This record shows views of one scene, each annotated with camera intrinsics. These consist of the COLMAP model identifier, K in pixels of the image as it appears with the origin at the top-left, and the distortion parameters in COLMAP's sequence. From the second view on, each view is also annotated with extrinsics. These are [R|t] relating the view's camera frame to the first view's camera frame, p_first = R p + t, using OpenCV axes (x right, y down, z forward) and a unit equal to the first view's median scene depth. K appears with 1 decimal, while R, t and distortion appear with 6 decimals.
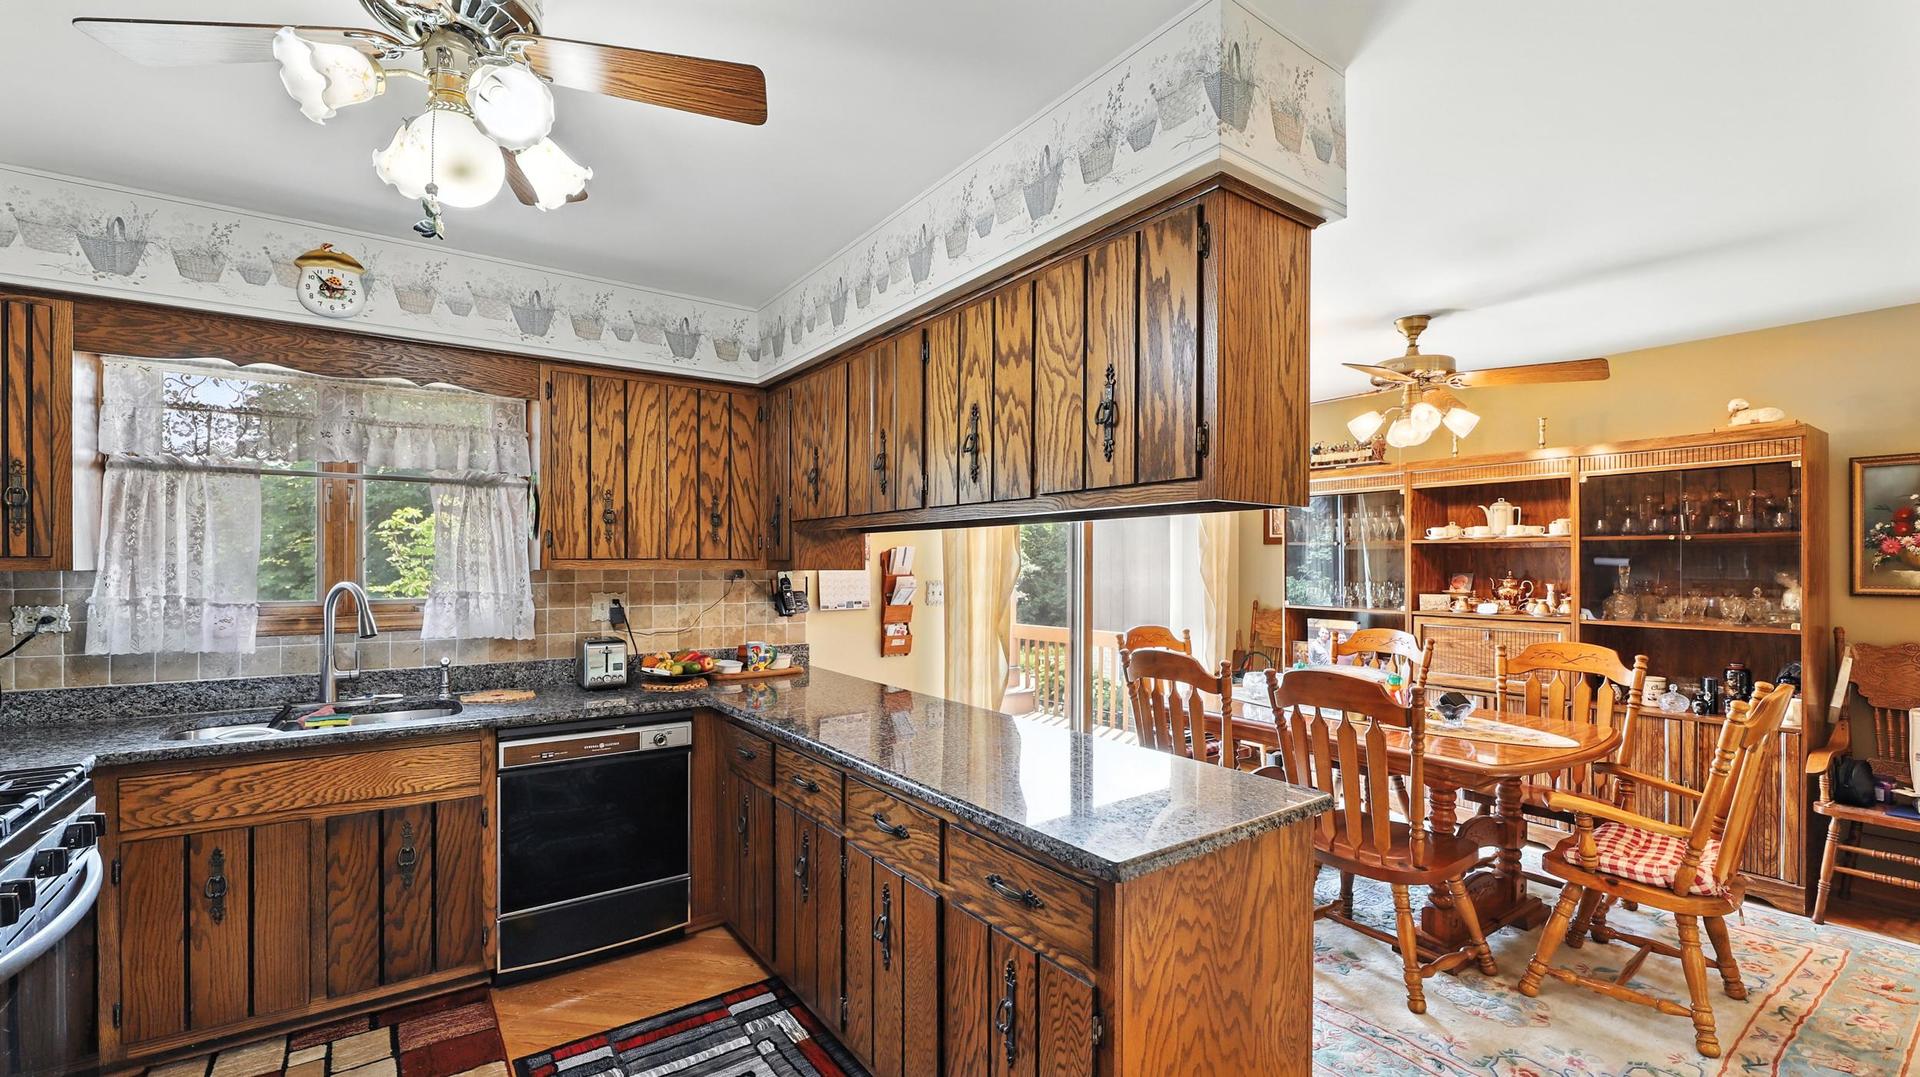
lens RADIAL K [[798.5, 0, 966.2], [0, 798.5, 559.0], [0, 0, 1]] dist [0.010692, -0.000159]
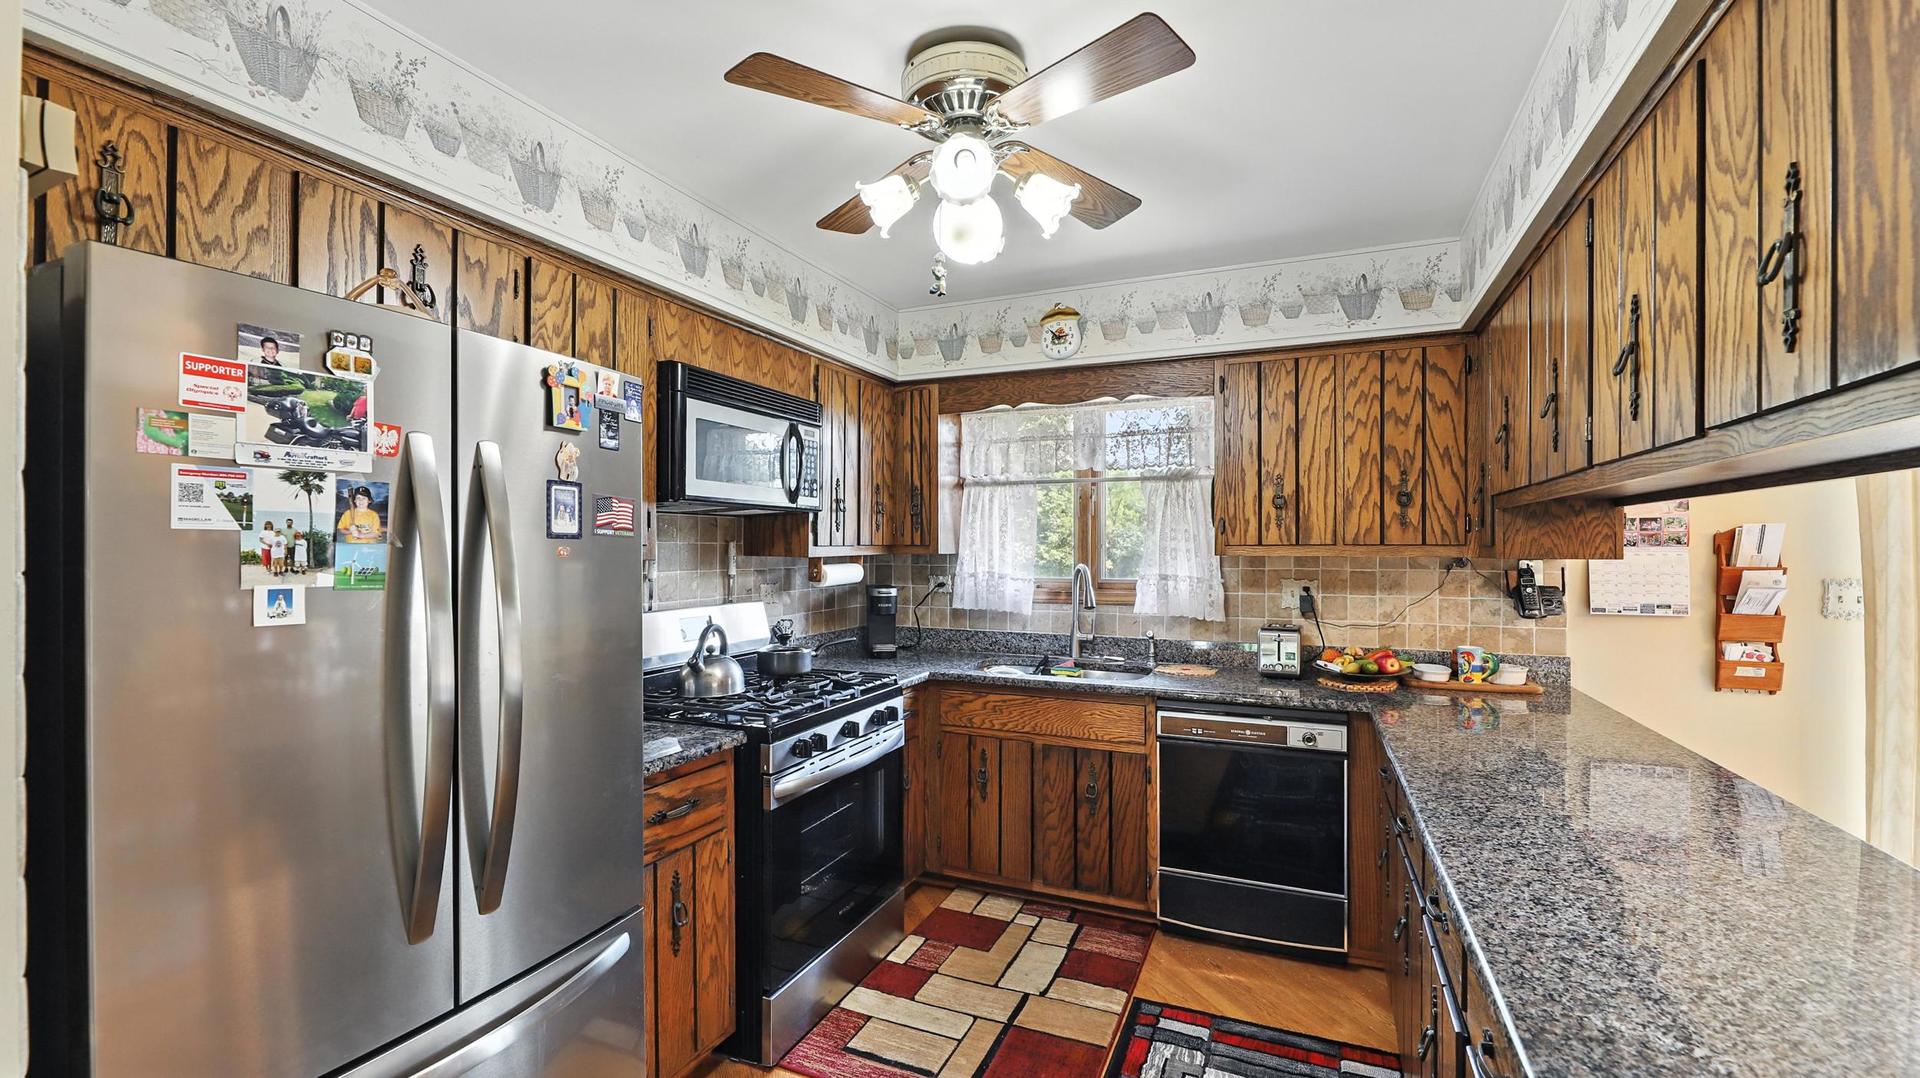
lens RADIAL K [[821.5, 0, 988.0], [0, 821.5, 544.2], [0, 0, 1]] dist [0.016760, -0.000250]
pose [[0.528331, -0.005505, -0.849021, 0.234355], [0.004402, 0.999983, -0.003744, 0.001320], [0.849027, -0.001760, 0.528346, 0.176548]]
